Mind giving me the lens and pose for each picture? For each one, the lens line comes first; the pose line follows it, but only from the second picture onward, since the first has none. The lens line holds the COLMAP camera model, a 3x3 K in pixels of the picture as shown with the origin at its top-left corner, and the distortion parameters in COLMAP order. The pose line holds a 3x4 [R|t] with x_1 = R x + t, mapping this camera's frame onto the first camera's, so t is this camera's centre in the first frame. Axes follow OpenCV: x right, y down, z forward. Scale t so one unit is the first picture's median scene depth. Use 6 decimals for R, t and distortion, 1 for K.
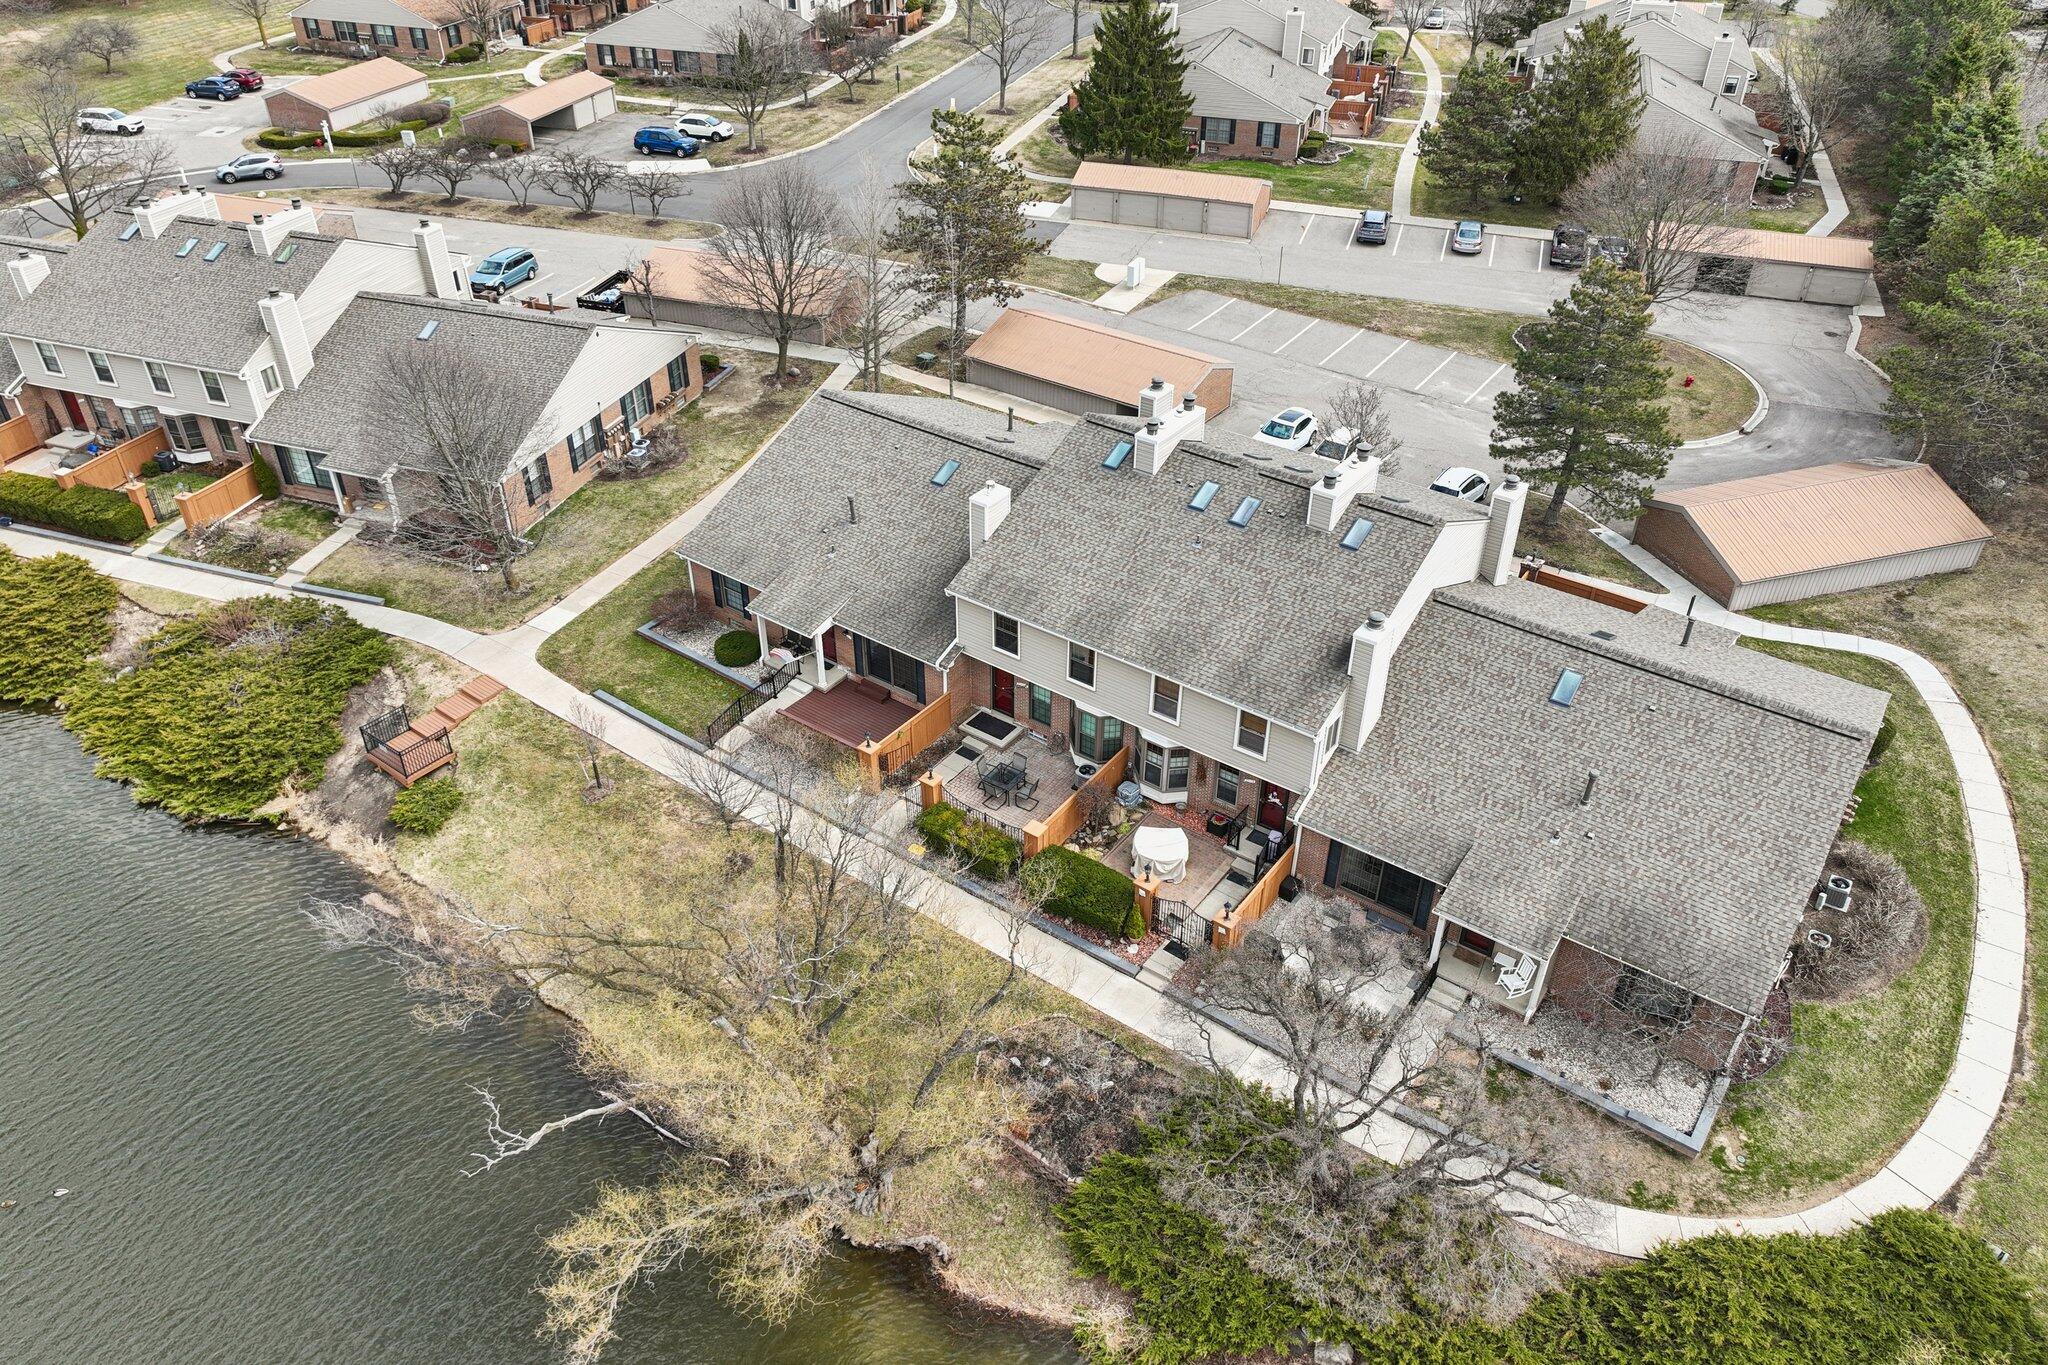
lens RADIAL K [[1441.7, 0, 1021.6], [0, 1441.7, 682.7], [0, 0, 1]] dist [0.004542, 0.012212]
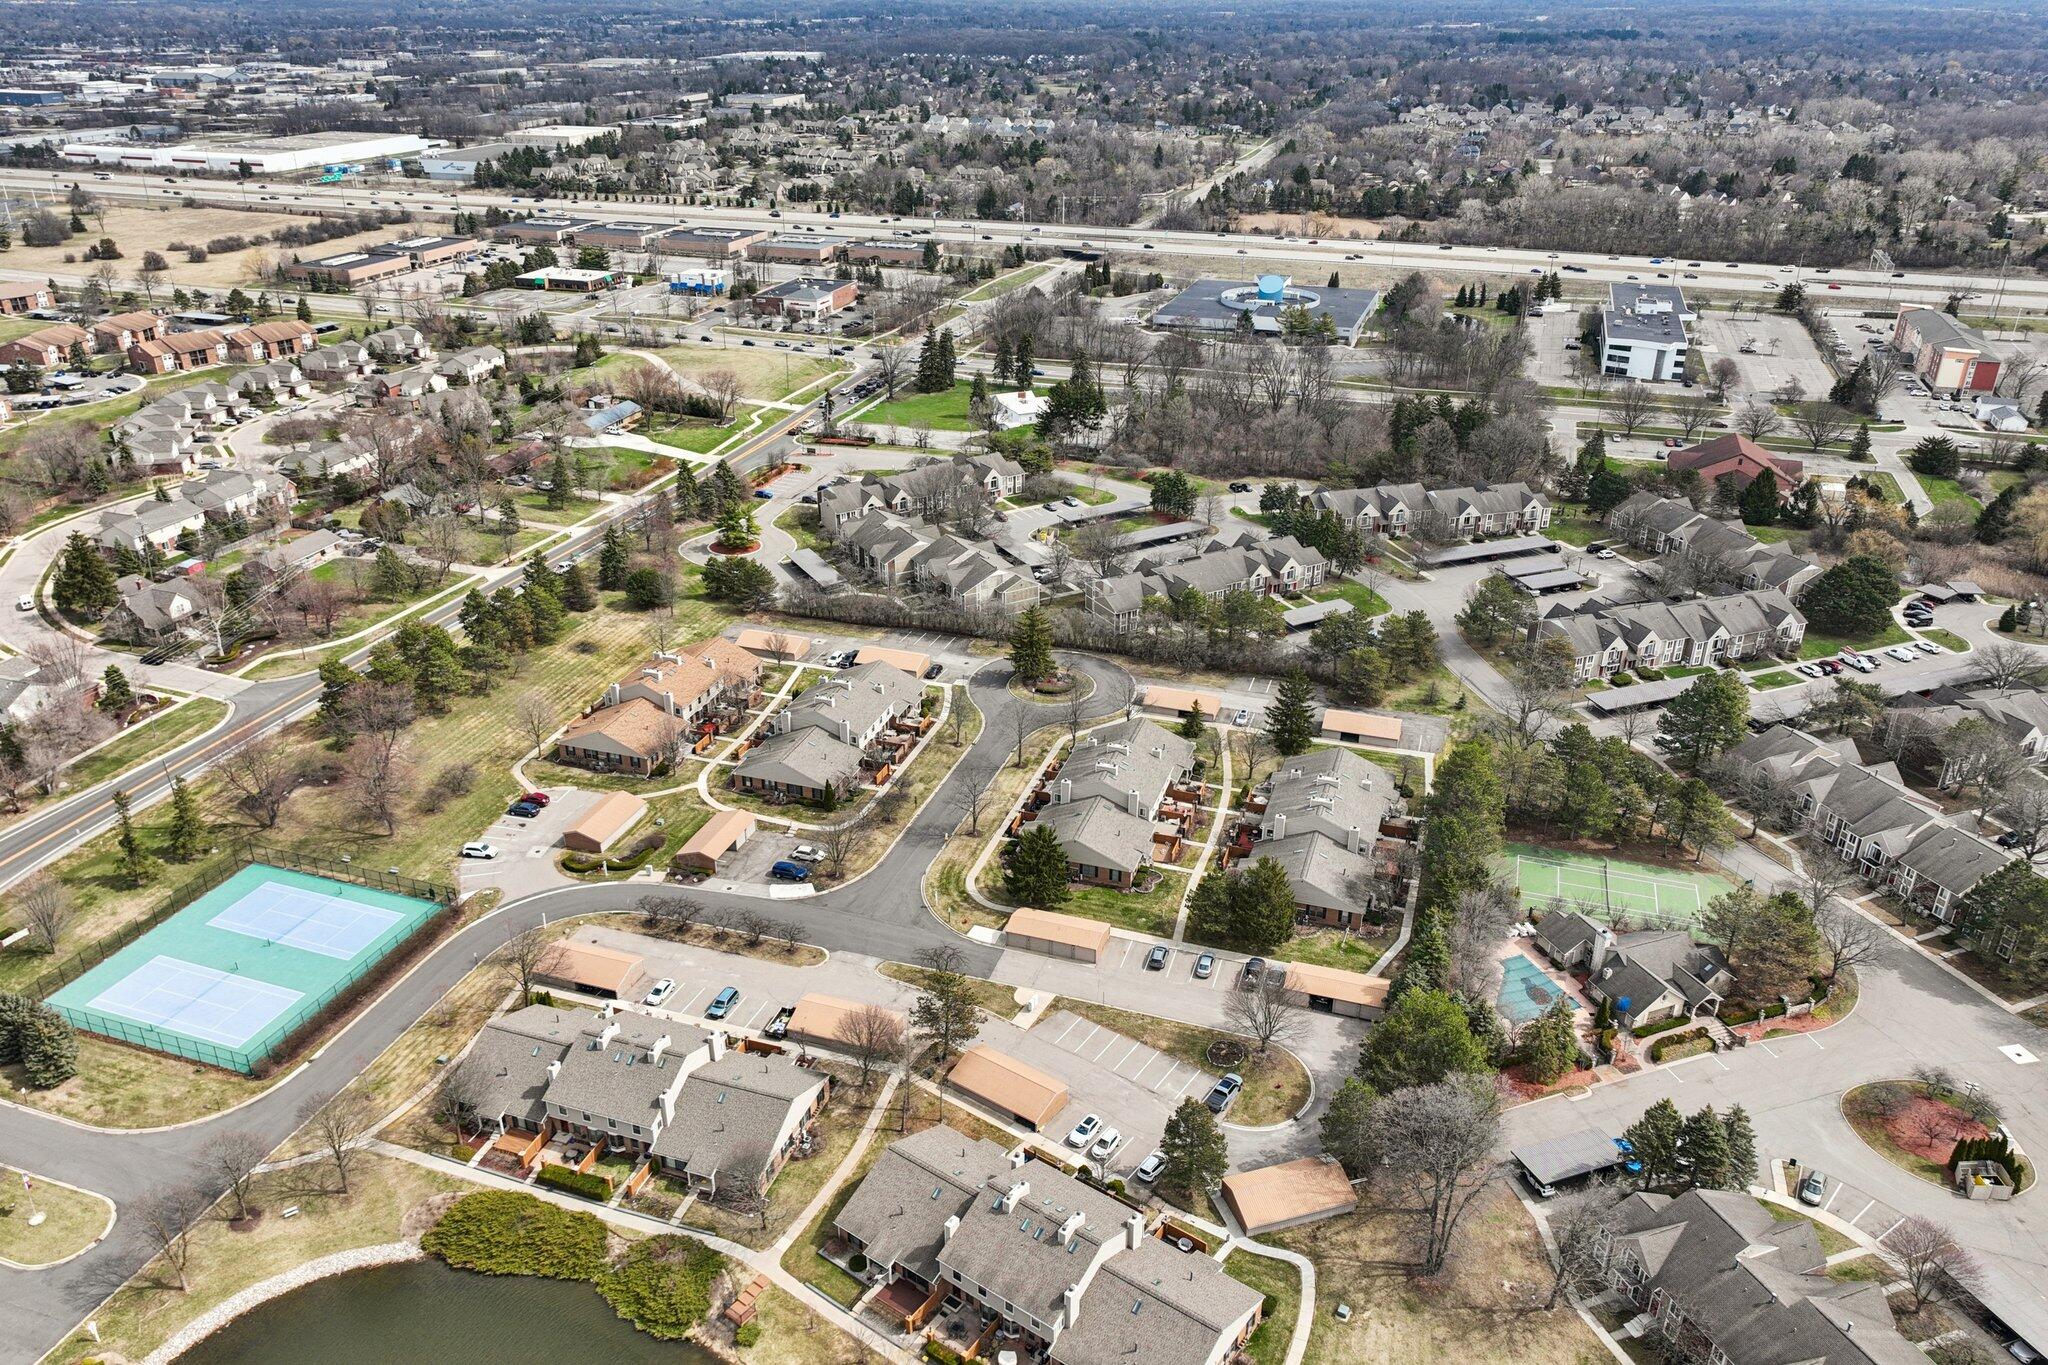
lens RADIAL K [[1459.2, 0, 1018.9], [0, 1459.2, 717.7], [0, 0, 1]] dist [0.009717, 0.001102]
pose [[0.999972, -0.004439, -0.005996, 0.112888], [0.003545, 0.989915, -0.141615, -0.601809], [0.006564, 0.141590, 0.989904, -1.700316]]
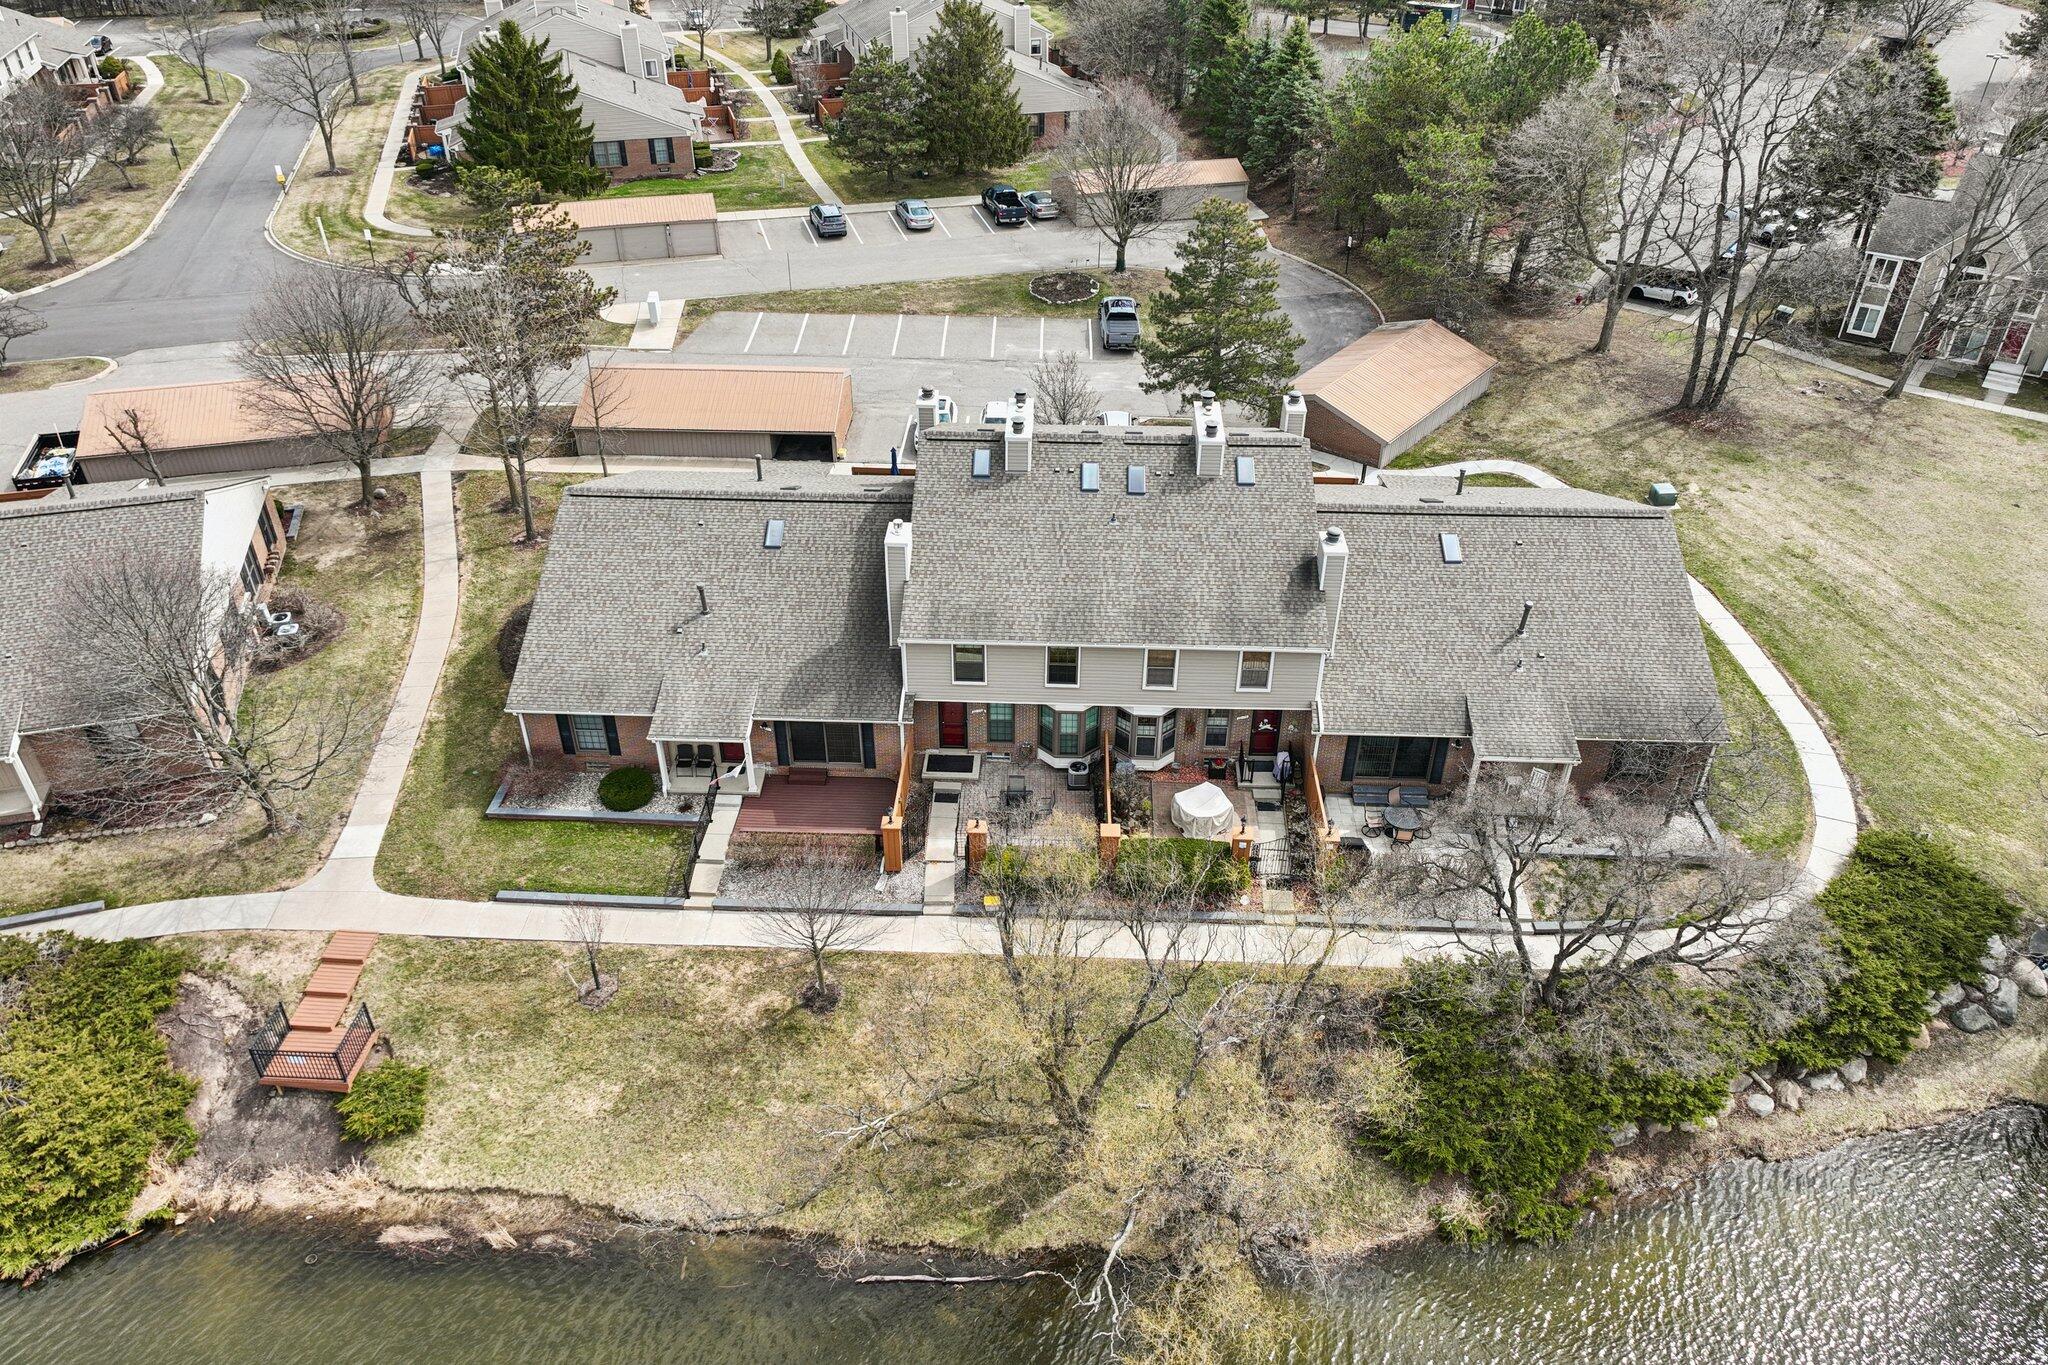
lens RADIAL K [[1441.7, 0, 1021.6], [0, 1441.7, 682.7], [0, 0, 1]] dist [0.004542, 0.012212]
pose [[0.829956, -0.319592, 0.457202, -0.360229], [0.320555, 0.944014, 0.077980, -0.072332], [-0.456527, 0.081838, 0.885938, 0.100835]]
